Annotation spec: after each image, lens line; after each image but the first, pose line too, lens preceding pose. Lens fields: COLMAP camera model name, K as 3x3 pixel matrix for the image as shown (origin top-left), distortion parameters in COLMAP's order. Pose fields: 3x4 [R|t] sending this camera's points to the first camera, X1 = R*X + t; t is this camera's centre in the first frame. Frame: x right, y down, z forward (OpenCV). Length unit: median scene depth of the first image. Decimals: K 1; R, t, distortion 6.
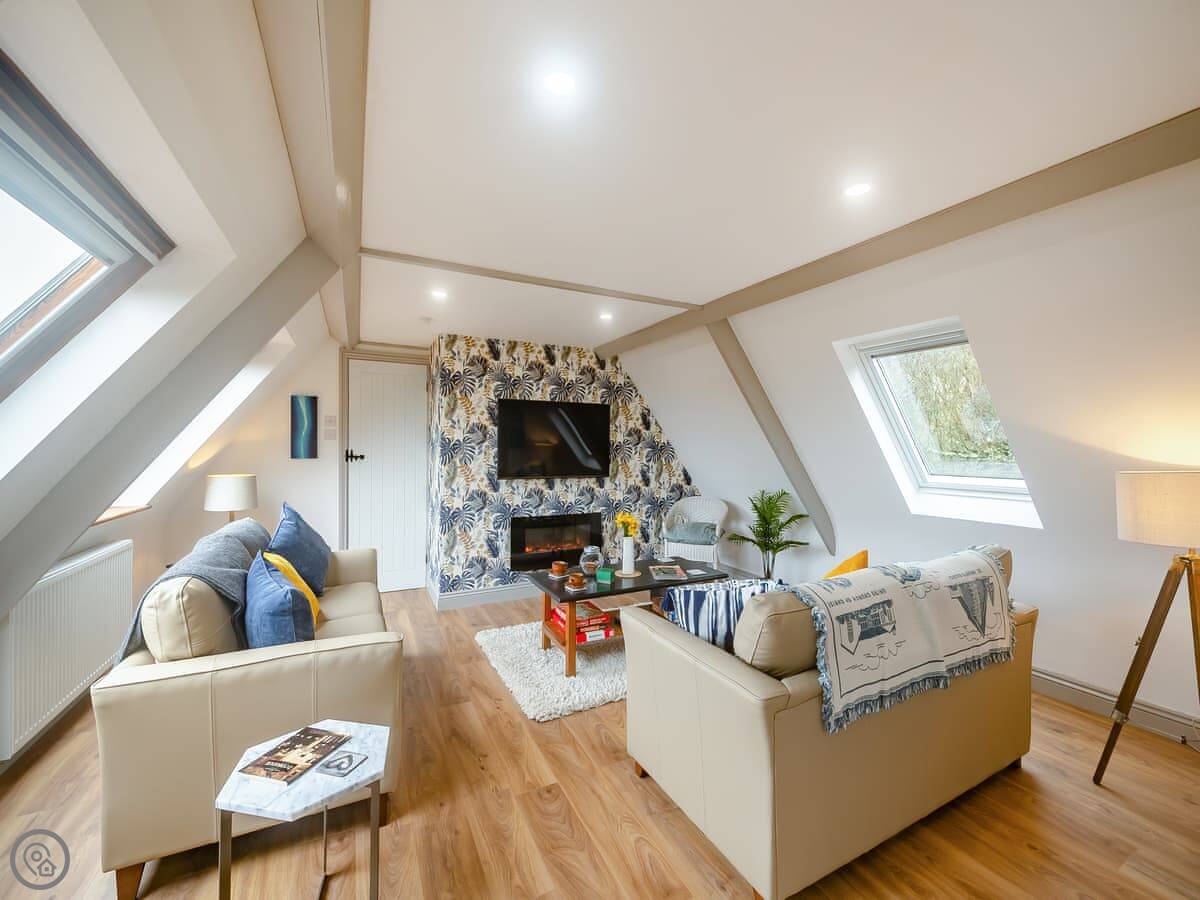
lens RADIAL K [[486.6, 0, 600.0], [0, 486.6, 450.0], [0, 0, 1]] dist [0.000460, -0.000306]
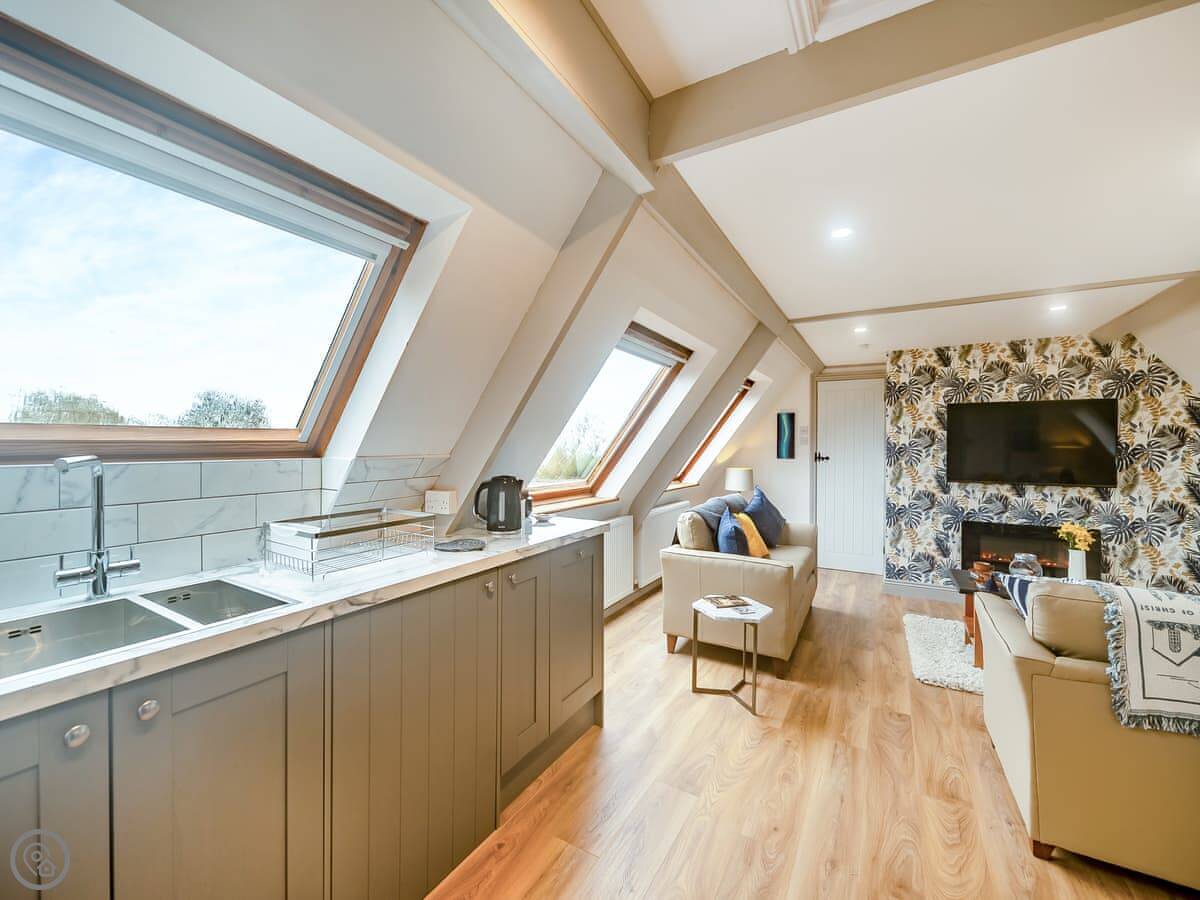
lens RADIAL K [[482.1, 0, 606.1], [0, 482.1, 450.3], [0, 0, 1]] dist [0.000377, -0.004717]
pose [[0.547285, 0.000896, -0.836946, 0.250461], [-0.007535, 0.999964, -0.003857, 0.002804], [0.836913, 0.008417, 0.547272, -0.167020]]
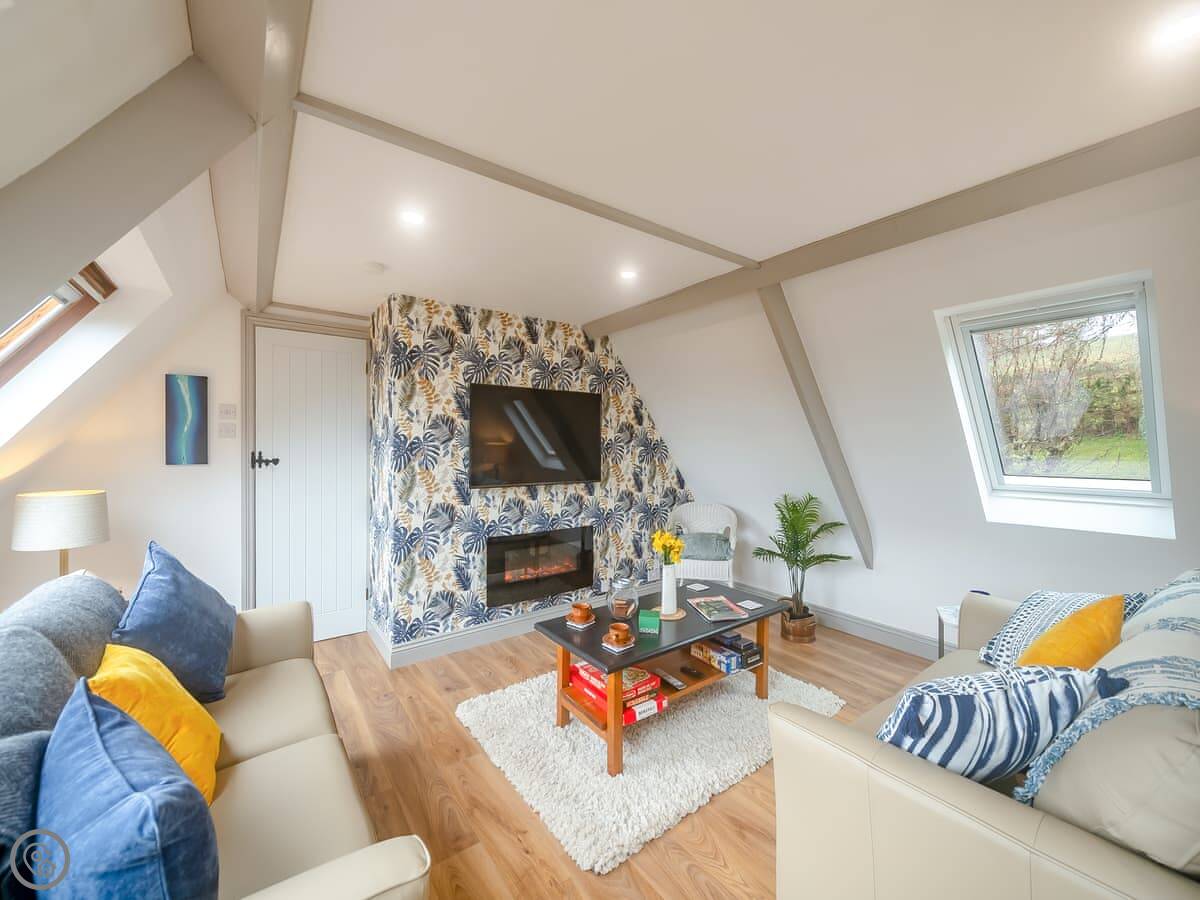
lens RADIAL K [[485.5, 0, 596.0], [0, 485.5, 447.0], [0, 0, 1]] dist [0.001138, -0.000558]
pose [[0.987949, -0.007069, 0.154616, -0.131183], [0.007574, 0.999968, -0.002679, -0.001621], [-0.154592, 0.003818, 0.987971, 0.213131]]
